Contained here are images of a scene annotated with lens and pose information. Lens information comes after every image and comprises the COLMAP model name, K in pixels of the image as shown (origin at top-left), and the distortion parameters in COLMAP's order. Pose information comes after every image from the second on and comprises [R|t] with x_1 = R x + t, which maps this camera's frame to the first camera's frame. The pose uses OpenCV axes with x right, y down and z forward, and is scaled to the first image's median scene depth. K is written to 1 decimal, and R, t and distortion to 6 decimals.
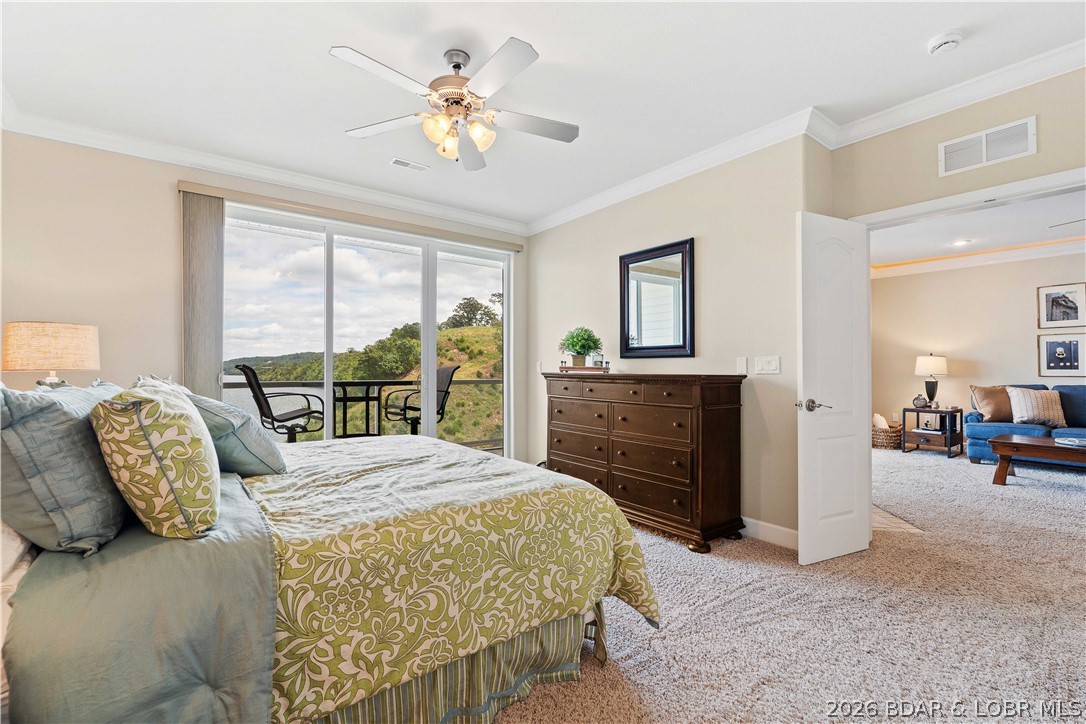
lens RADIAL K [[485.4, 0, 541.4], [0, 485.4, 364.4], [0, 0, 1]] dist [-0.000257, -0.001180]
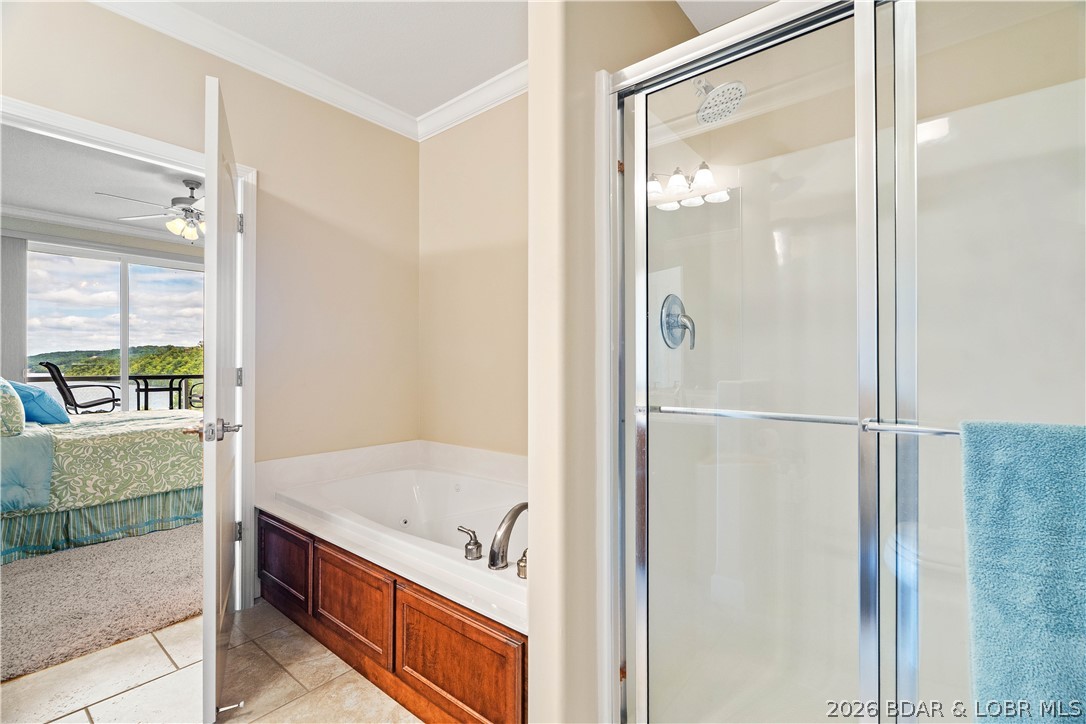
lens RADIAL K [[485.4, 0, 546.5], [0, 485.4, 362.3], [0, 0, 1]] dist [-0.000257, -0.001180]
pose [[0.971659, -0.002017, 0.236377, 1.044169], [0.000740, 0.999985, 0.005494, -0.016028], [-0.236385, -0.005163, 0.971646, -1.582164]]
